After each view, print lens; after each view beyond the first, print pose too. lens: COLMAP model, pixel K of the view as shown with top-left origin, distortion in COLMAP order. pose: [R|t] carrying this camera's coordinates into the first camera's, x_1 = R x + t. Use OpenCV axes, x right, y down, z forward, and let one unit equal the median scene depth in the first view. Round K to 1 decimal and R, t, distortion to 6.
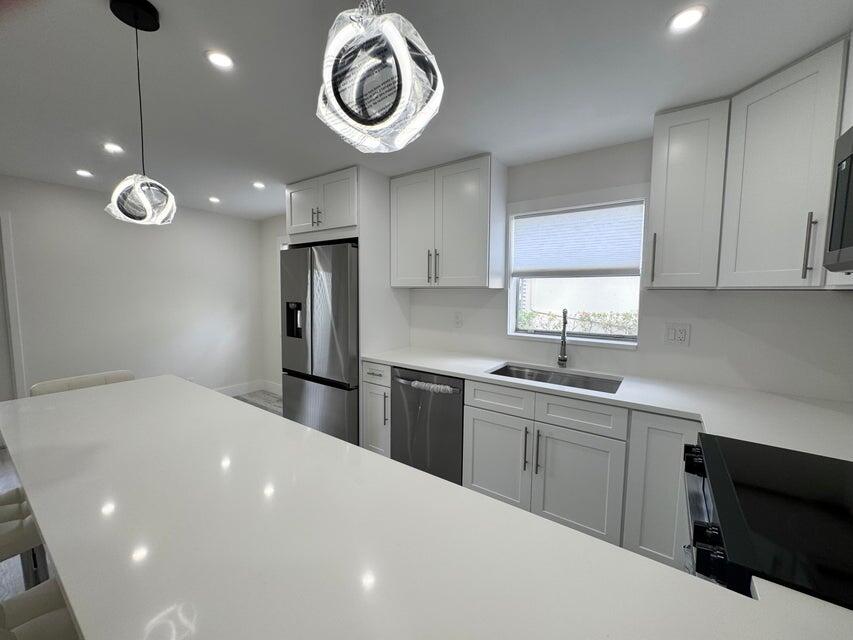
lens RADIAL K [[342.3, 0, 427.4], [0, 342.3, 317.7], [0, 0, 1]] dist [-0.000011, -0.000376]
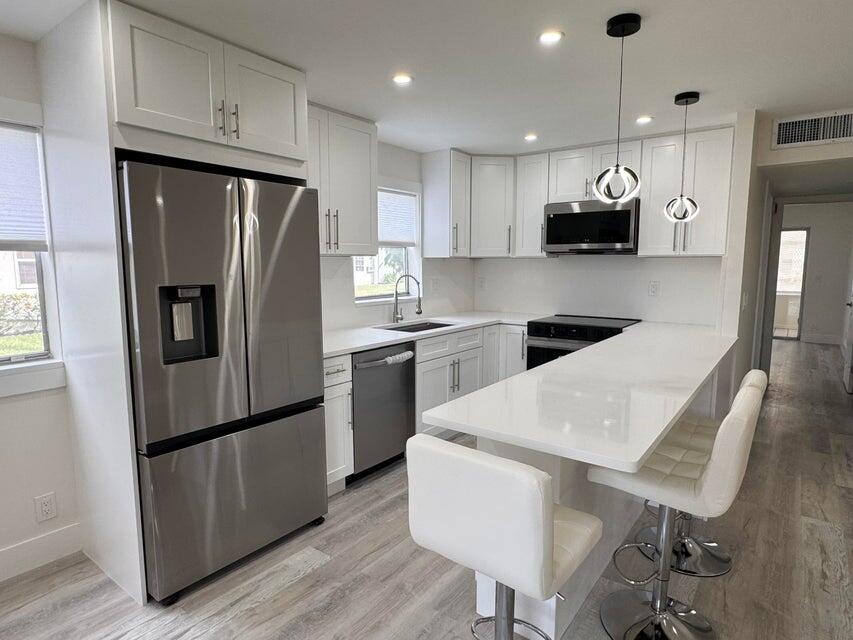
lens RADIAL K [[500.9, 0, 424.6], [0, 500.9, 319.7], [0, 0, 1]] dist [-0.001395, 0.002349]
pose [[0.029079, -0.122477, 0.992045, -1.329583], [0.082887, 0.989342, 0.119714, -0.067437], [-0.996135, 0.078746, 0.038920, 0.823565]]
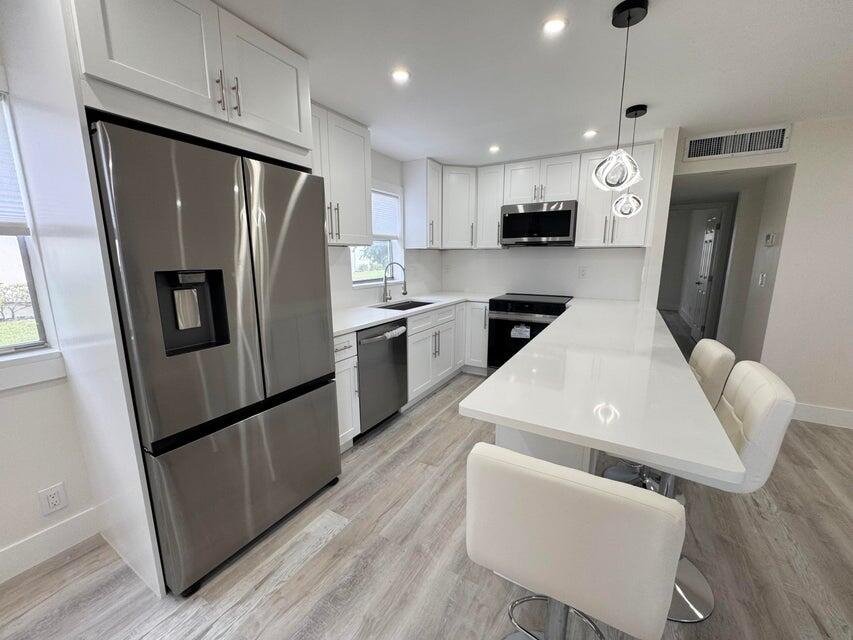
lens RADIAL K [[342.3, 0, 426.2], [0, 342.3, 318.4], [0, 0, 1]] dist [-0.000011, -0.000376]
pose [[-0.087864, -0.185802, 0.978651, -1.065603], [0.083243, 0.977645, 0.193085, -0.055736], [-0.992648, 0.098431, -0.070433, 0.928431]]
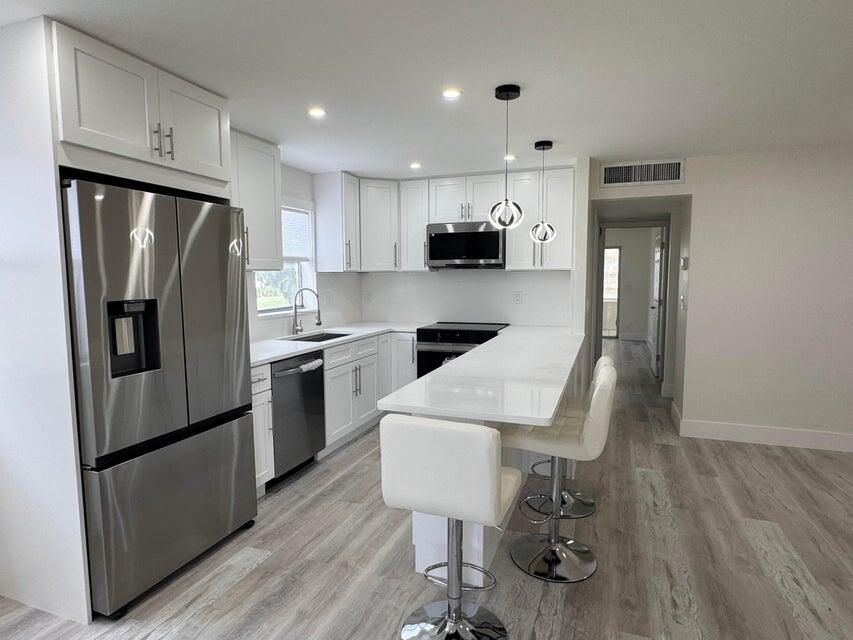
lens RADIAL K [[500.9, 0, 424.6], [0, 500.9, 320.0], [0, 0, 1]] dist [-0.001395, 0.002349]
pose [[-0.256292, -0.093220, 0.962094, -1.468318], [0.083033, 0.989536, 0.117998, -0.083430], [-0.963026, 0.110128, -0.245870, 0.980541]]
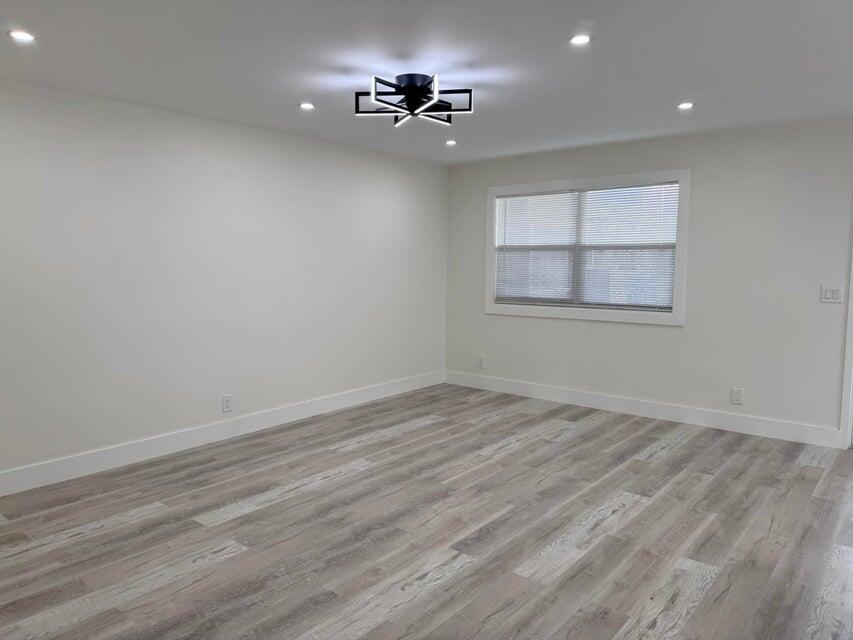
lens RADIAL K [[615.2, 0, 427.2], [0, 615.2, 318.9], [0, 0, 1]] dist [0.029236, -0.014873]
pose [[-0.061141, 0.098276, -0.993279, 0.184959], [-0.091478, 0.990401, 0.103622, 0.031876], [0.993928, 0.097199, -0.051564, -0.241867]]
